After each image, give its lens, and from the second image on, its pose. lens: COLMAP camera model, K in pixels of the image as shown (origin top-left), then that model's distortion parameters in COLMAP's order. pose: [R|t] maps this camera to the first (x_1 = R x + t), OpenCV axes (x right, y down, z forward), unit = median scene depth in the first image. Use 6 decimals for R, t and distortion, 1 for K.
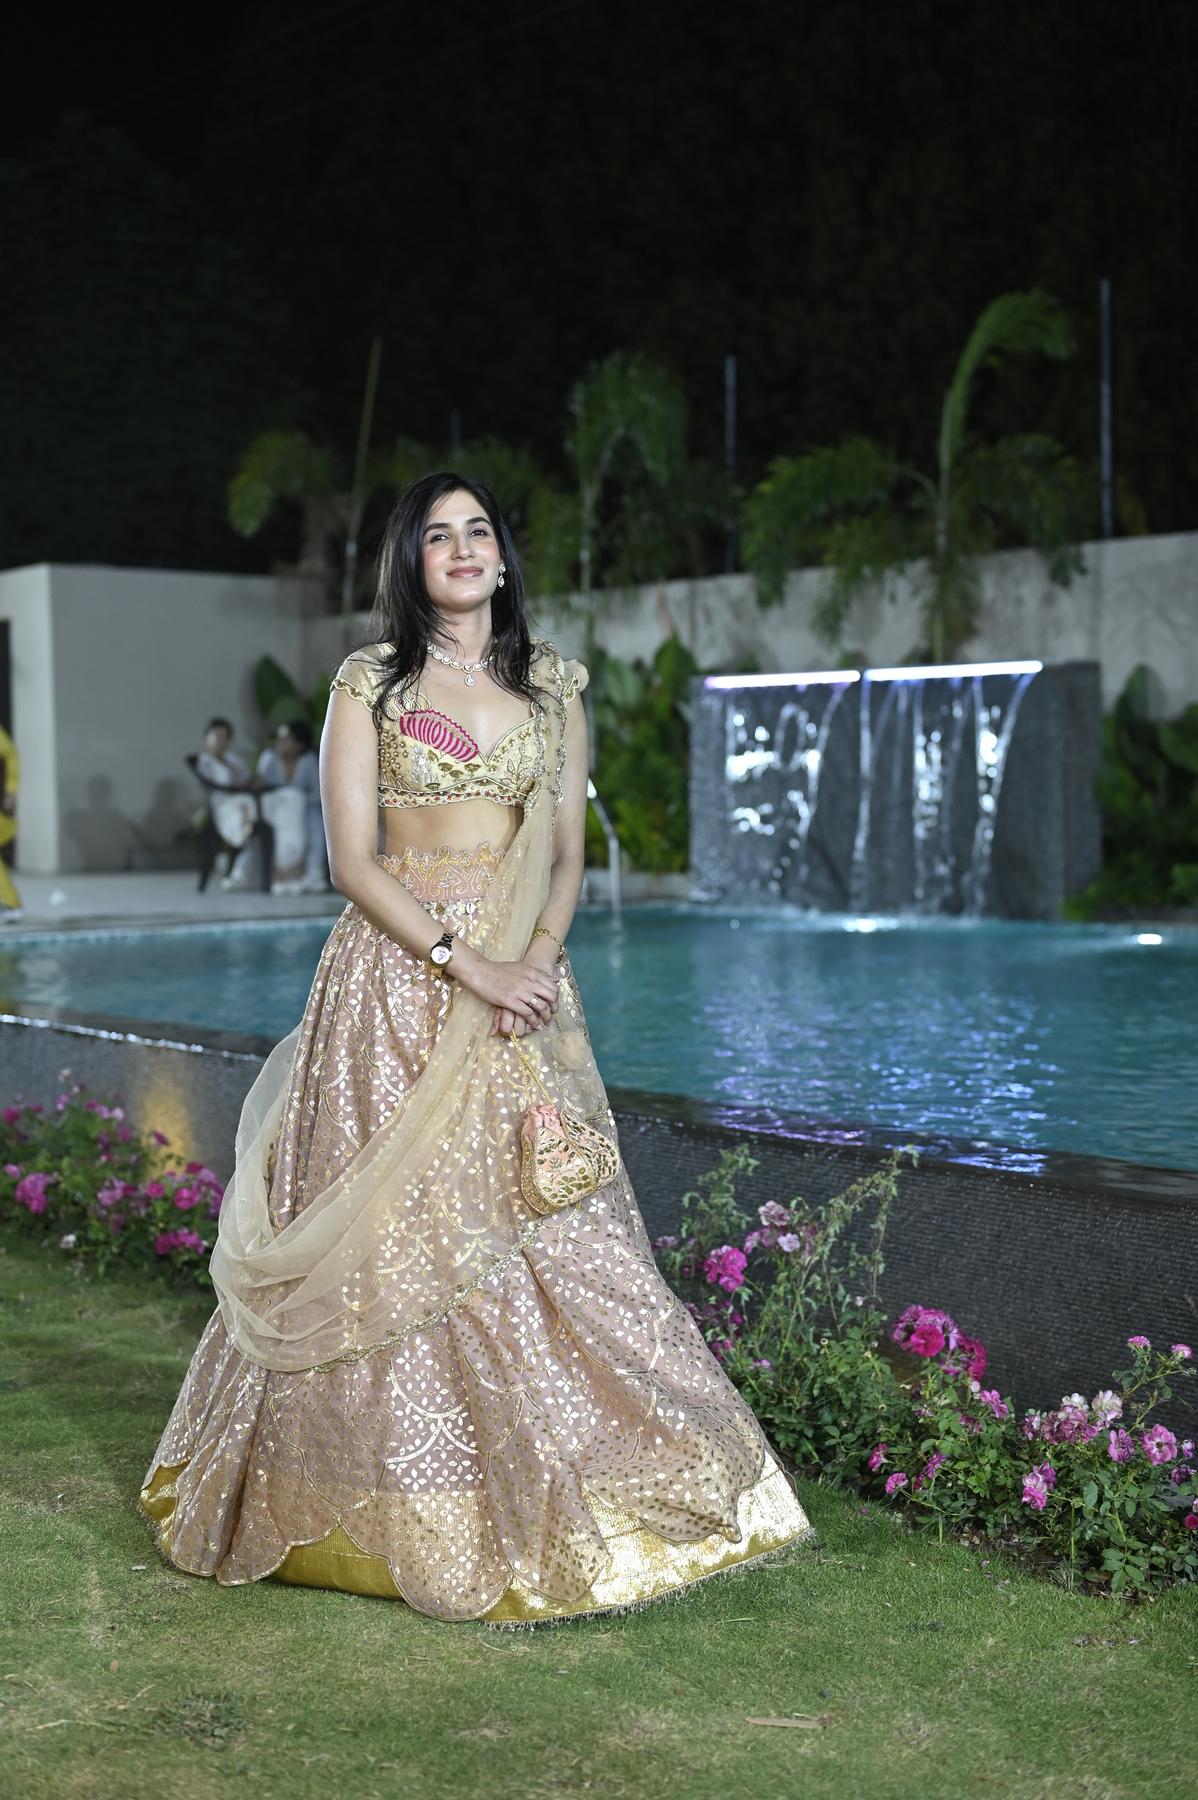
lens RADIAL K [[2595.1, 0, 599.0], [0, 2595.1, 900.0], [0, 0, 1]] dist [0.001105, 0.043521]
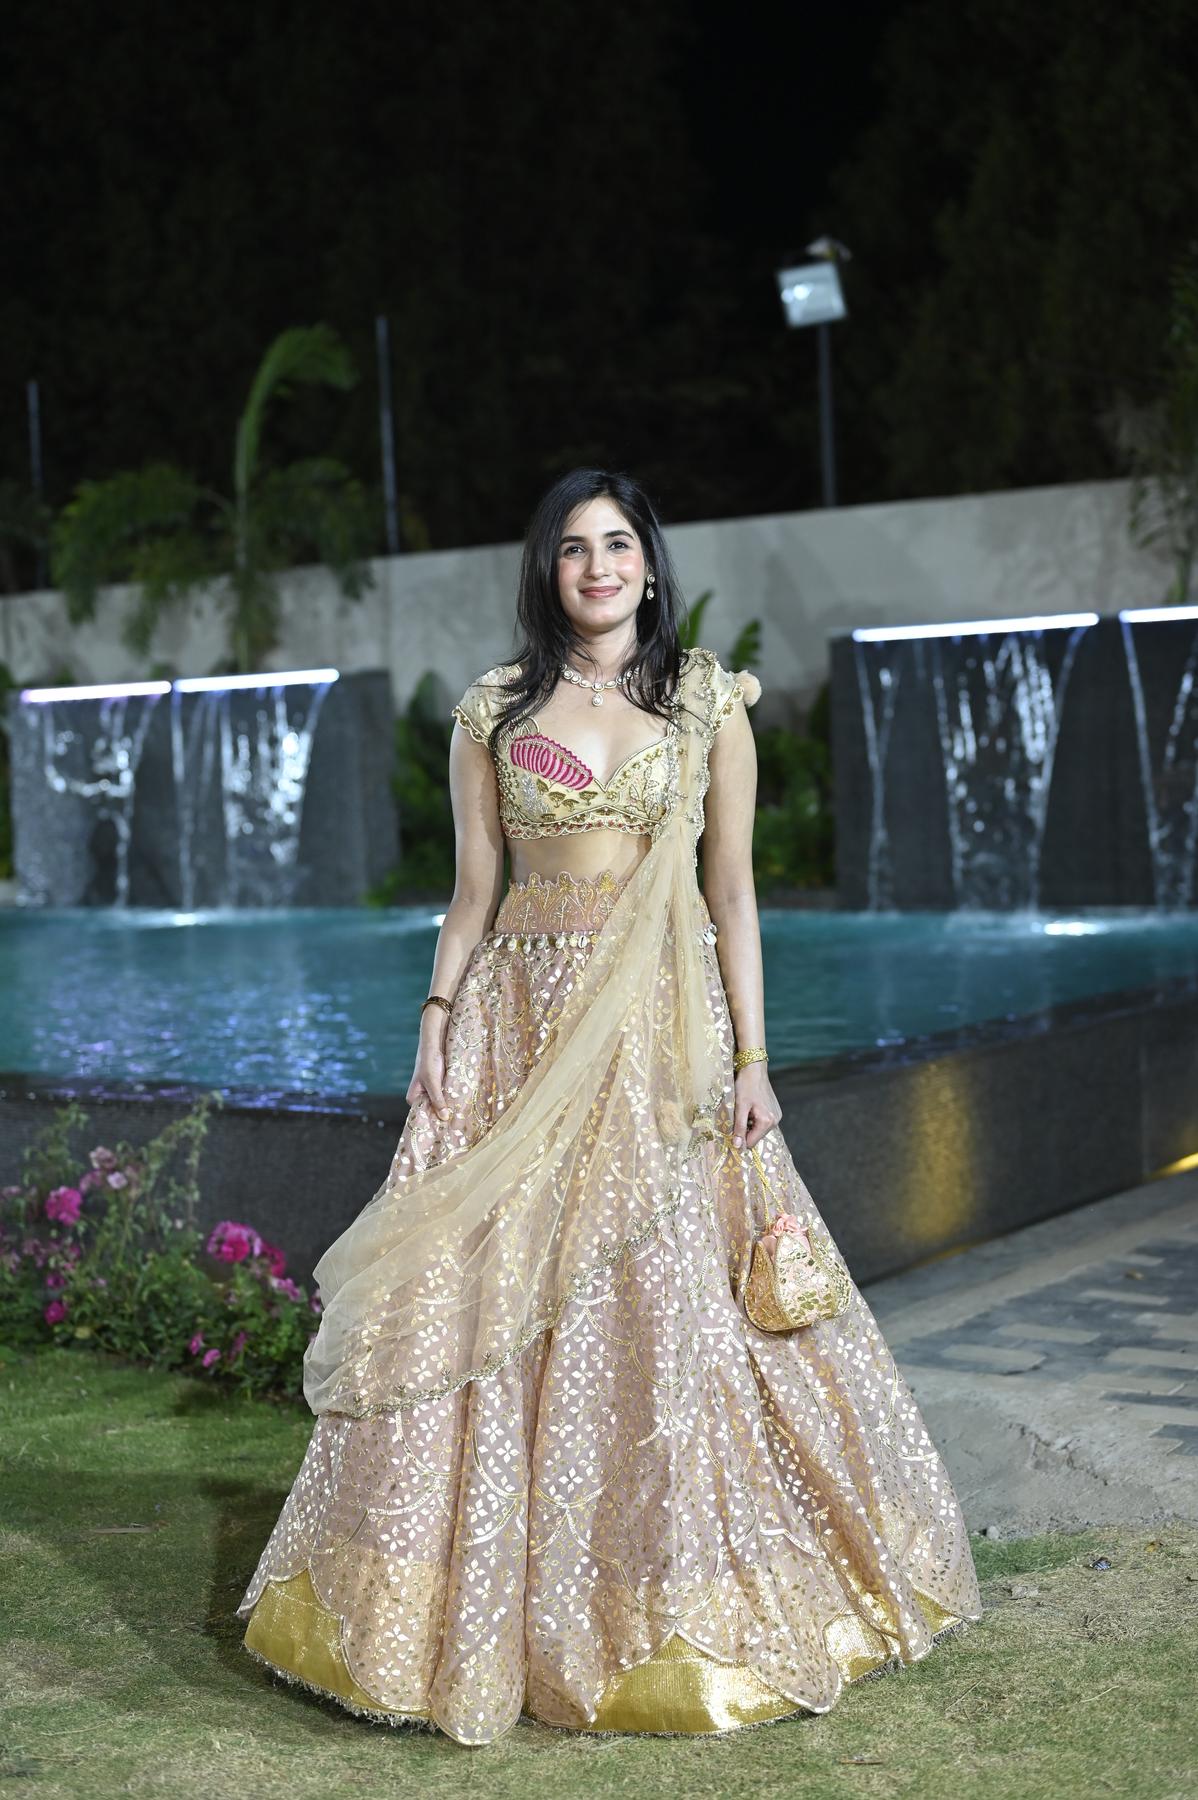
lens RADIAL K [[2595.1, 0, 599.0], [0, 2595.1, 900.0], [0, 0, 1]] dist [0.001105, 0.043521]
pose [[0.966357, -0.045330, 0.253178, -0.004151], [0.045162, 0.998959, 0.006479, 0.002890], [-0.253208, 0.005173, 0.967398, -0.099051]]
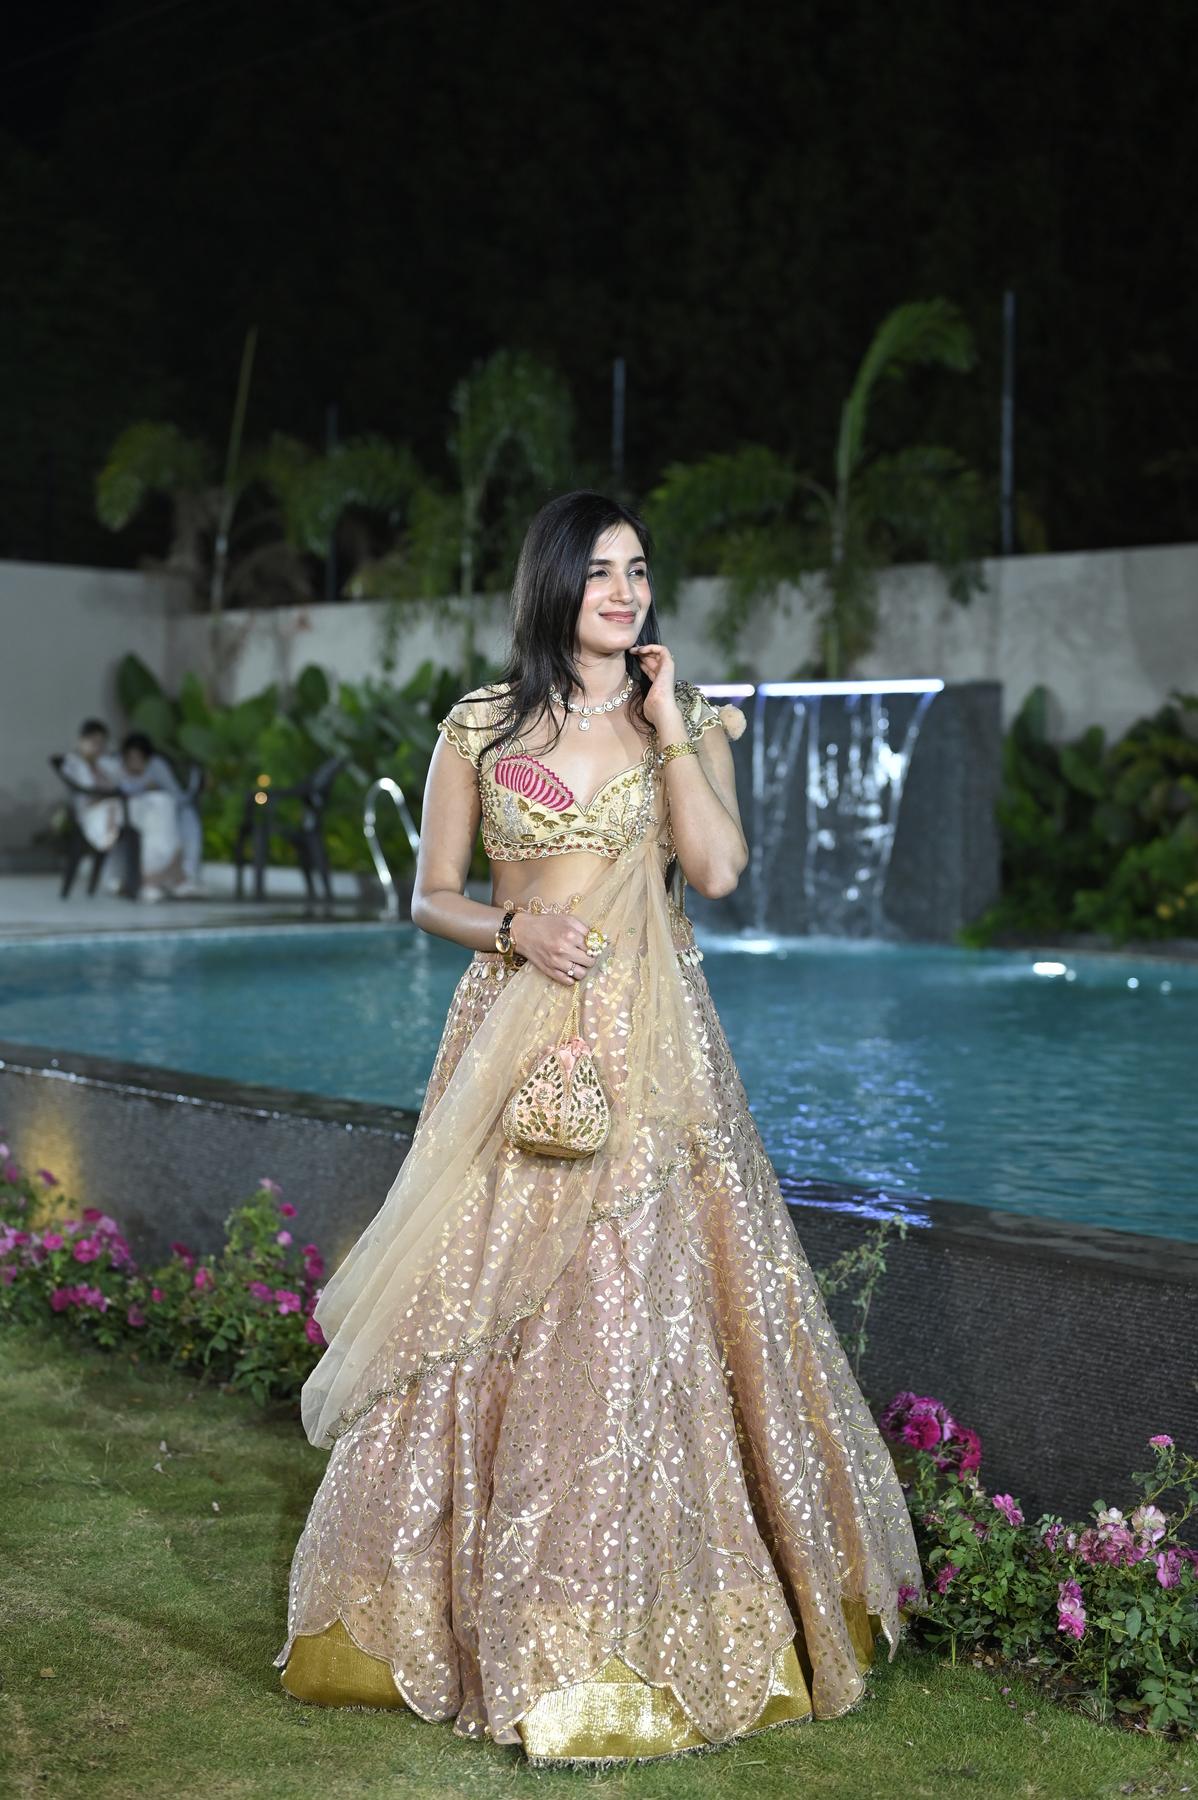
lens RADIAL K [[2595.1, 0, 599.0], [0, 2595.1, 900.0], [0, 0, 1]] dist [0.001105, 0.043521]
pose [[0.997958, 0.016780, 0.061634, -0.021594], [-0.016757, 0.999859, -0.000892, -0.007390], [-0.061640, -0.000142, 0.998098, 0.039369]]
